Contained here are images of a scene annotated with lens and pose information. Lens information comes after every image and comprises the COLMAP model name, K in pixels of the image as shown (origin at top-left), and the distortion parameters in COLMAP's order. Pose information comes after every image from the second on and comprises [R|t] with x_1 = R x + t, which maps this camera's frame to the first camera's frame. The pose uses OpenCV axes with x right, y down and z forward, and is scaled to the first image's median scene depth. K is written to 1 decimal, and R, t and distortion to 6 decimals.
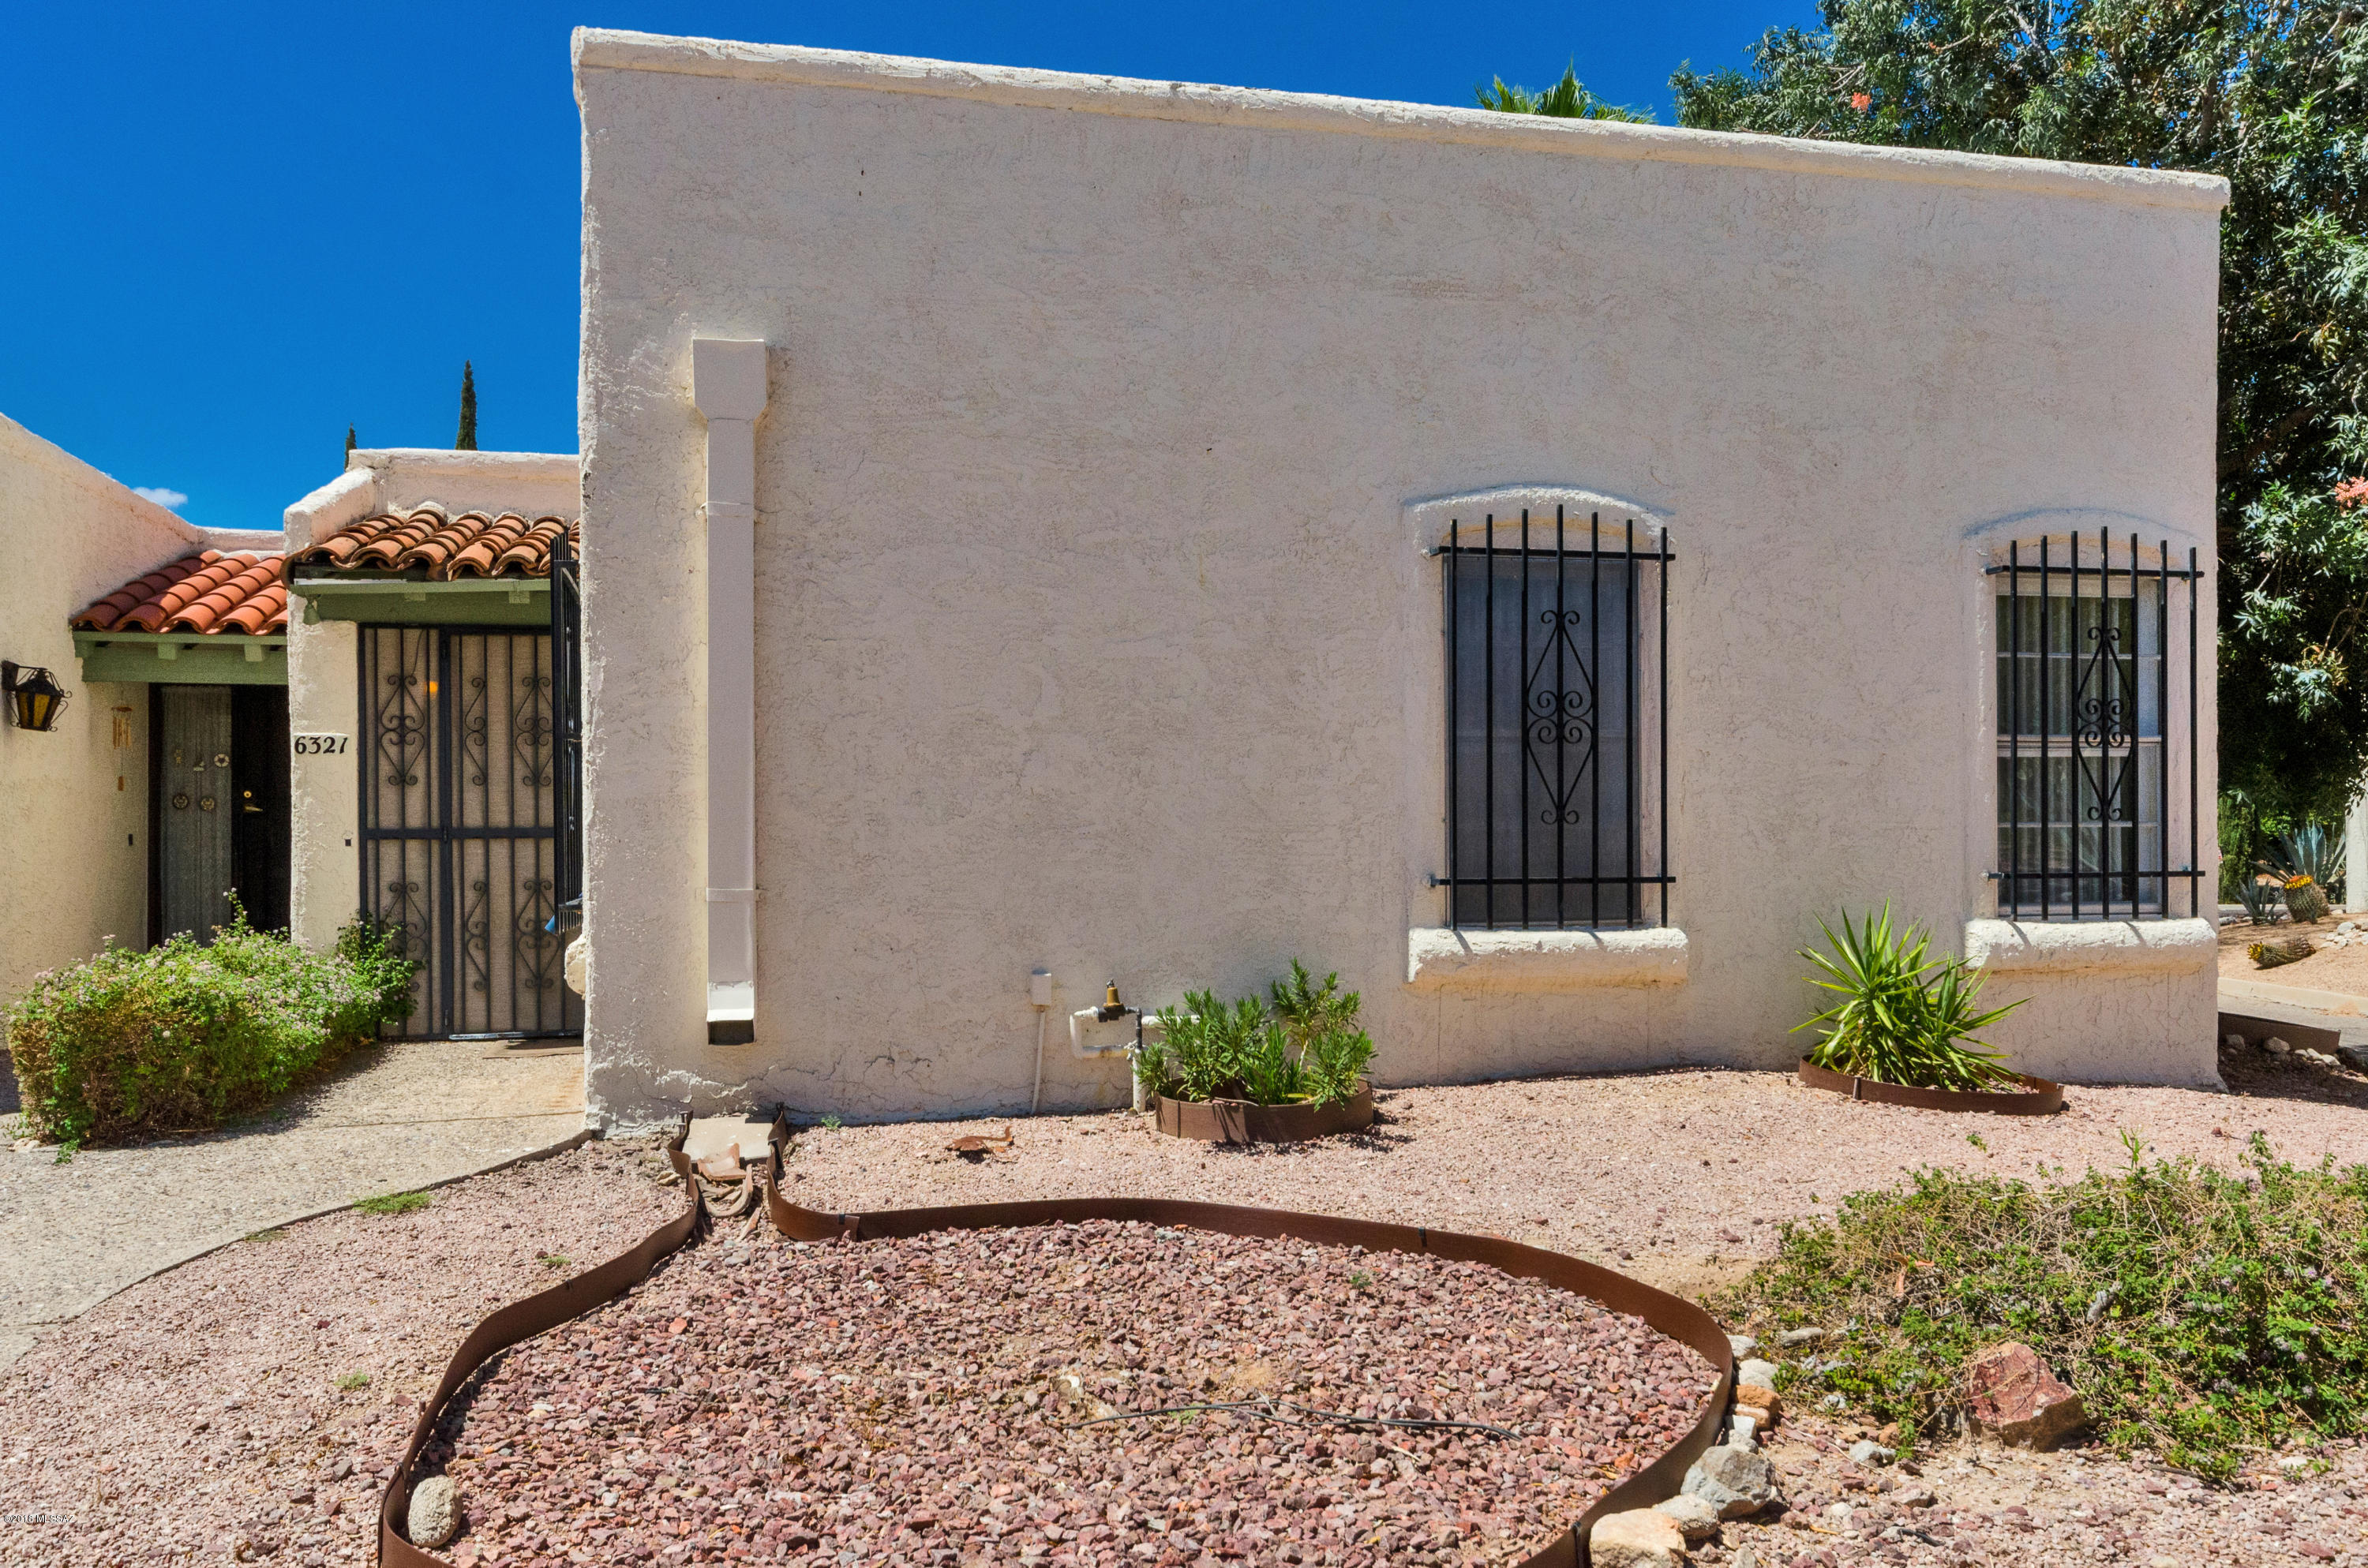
lens RADIAL K [[1891.7, 0, 1183.9], [0, 1891.7, 848.8], [0, 0, 1]] dist [0.001990, 0.005623]
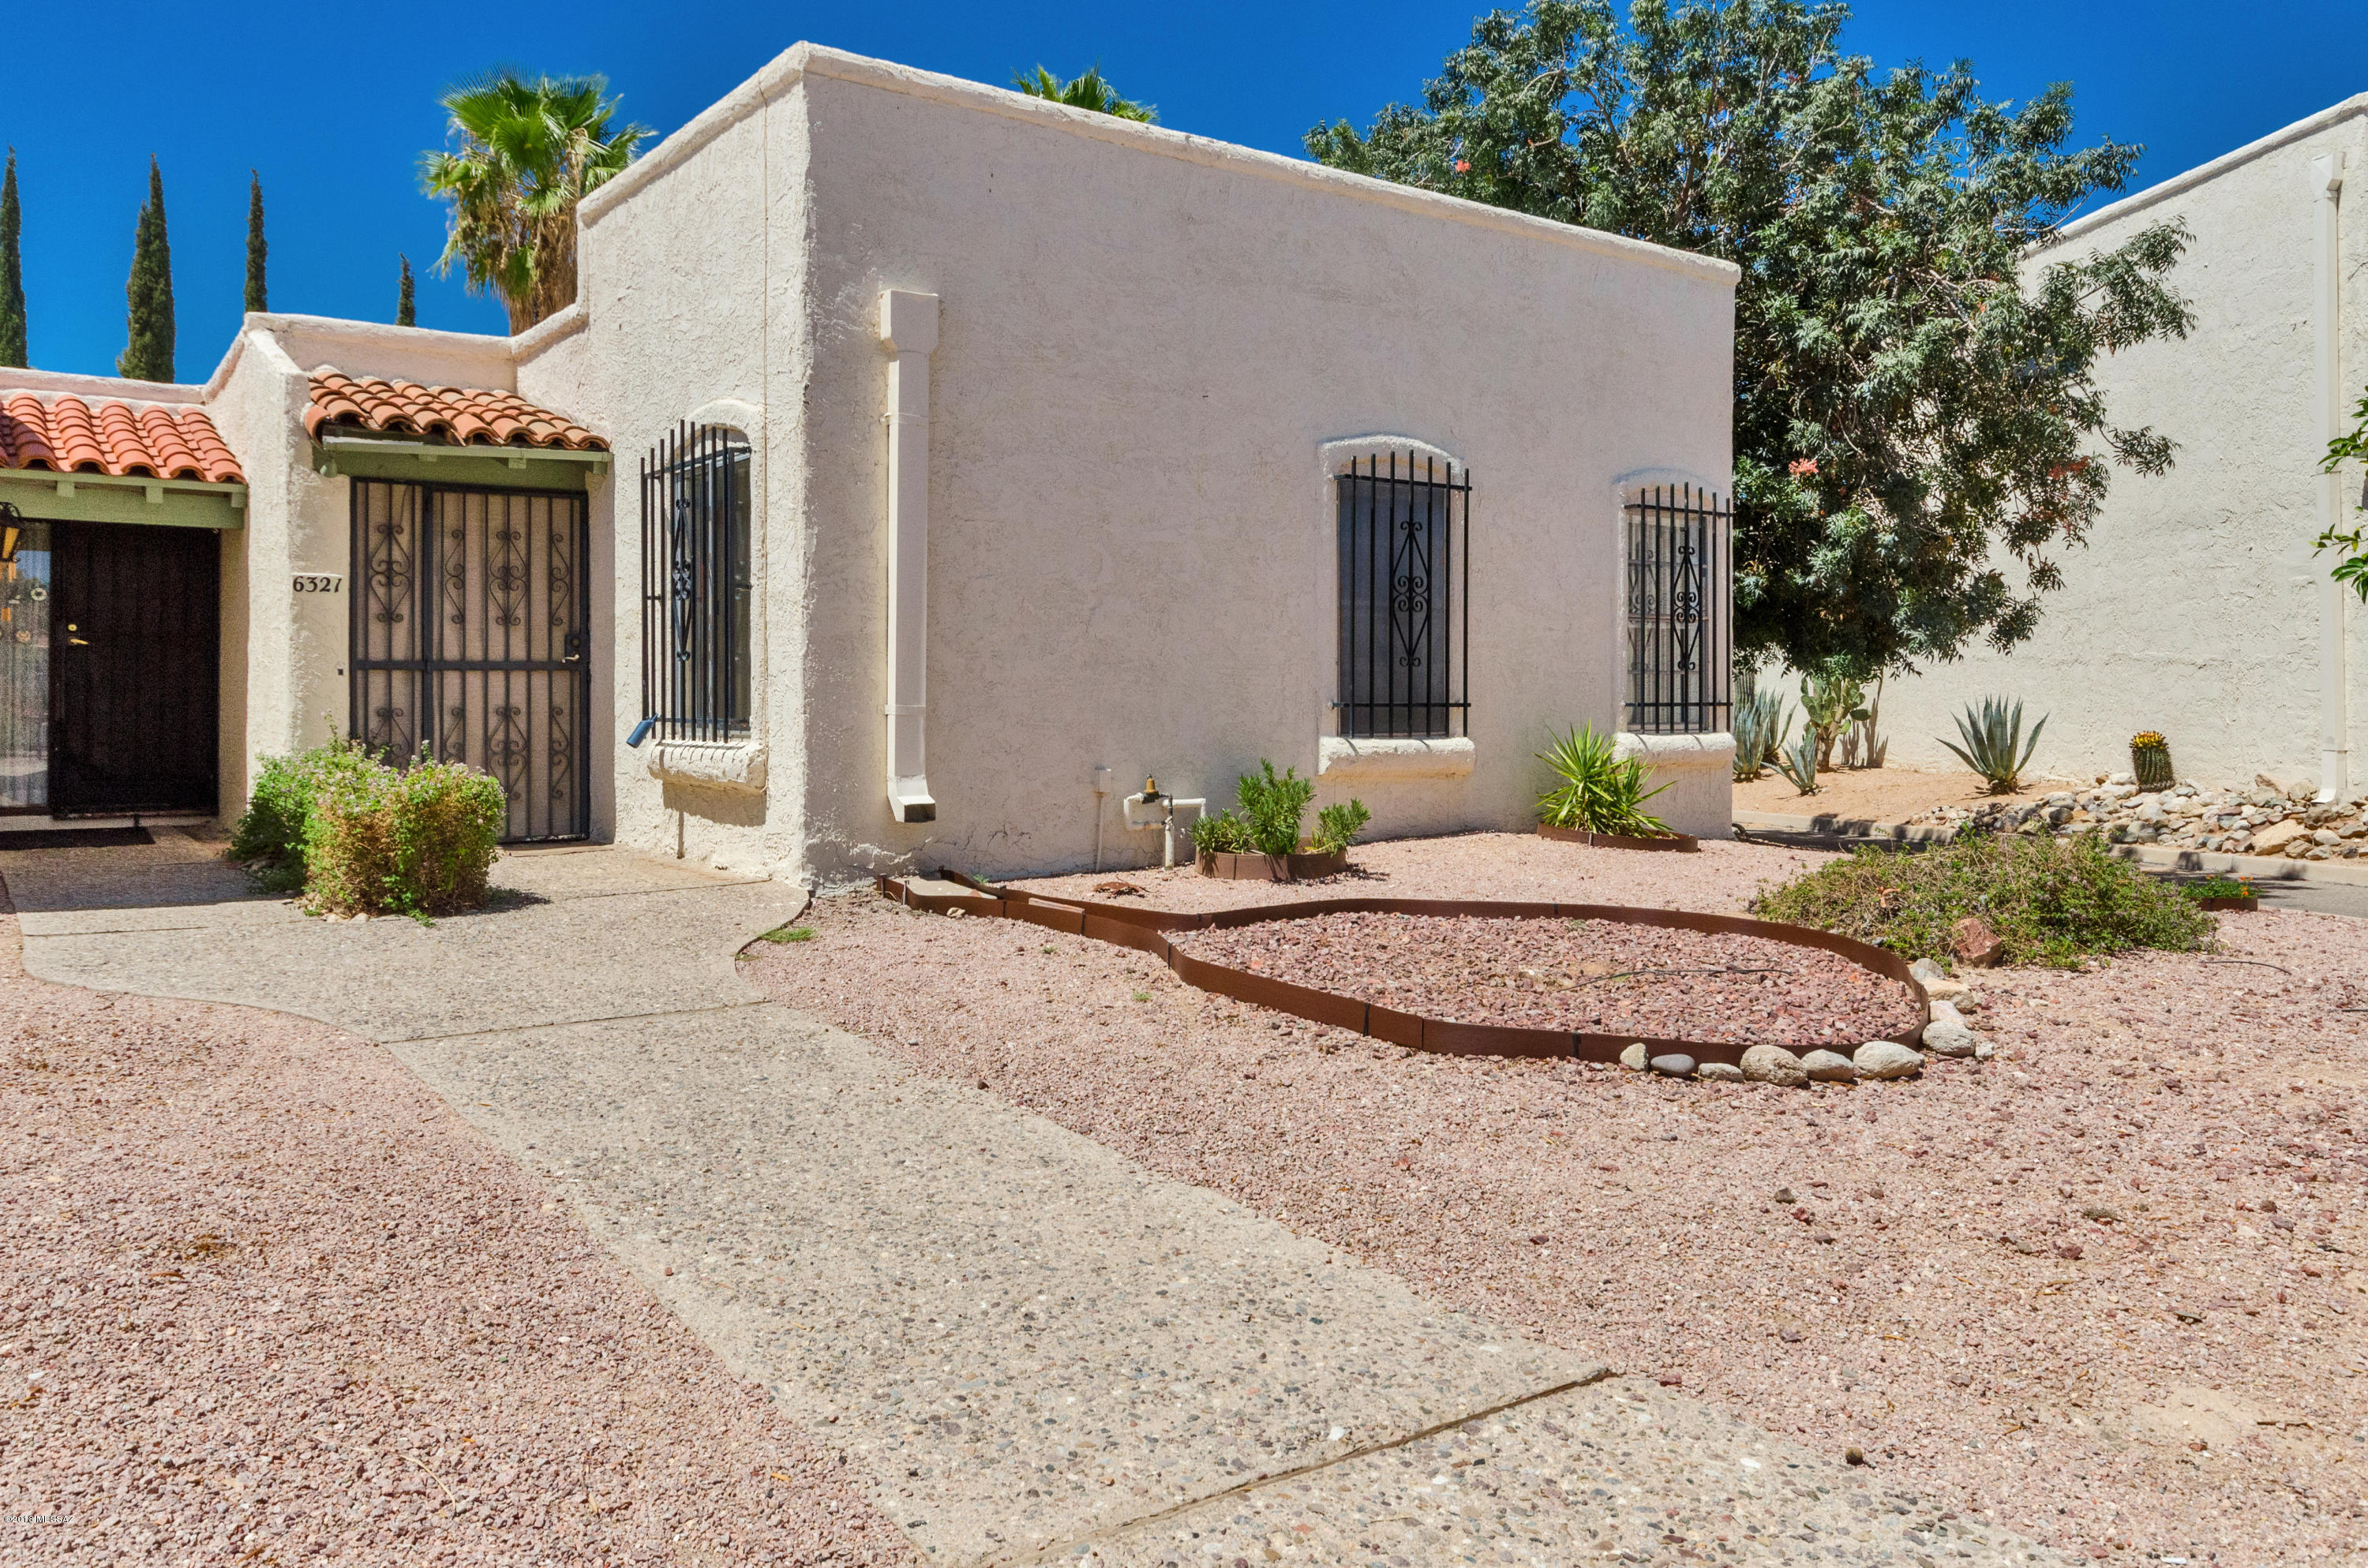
lens RADIAL K [[1698.0, 0, 1184.3], [0, 1698.0, 684.1], [0, 0, 1]] dist [0.010998, 0.003282]
pose [[0.926791, 0.009476, 0.375458, -0.452844], [-0.004867, 0.999901, -0.013223, 0.018784], [-0.375546, 0.010427, 0.926745, -0.155388]]
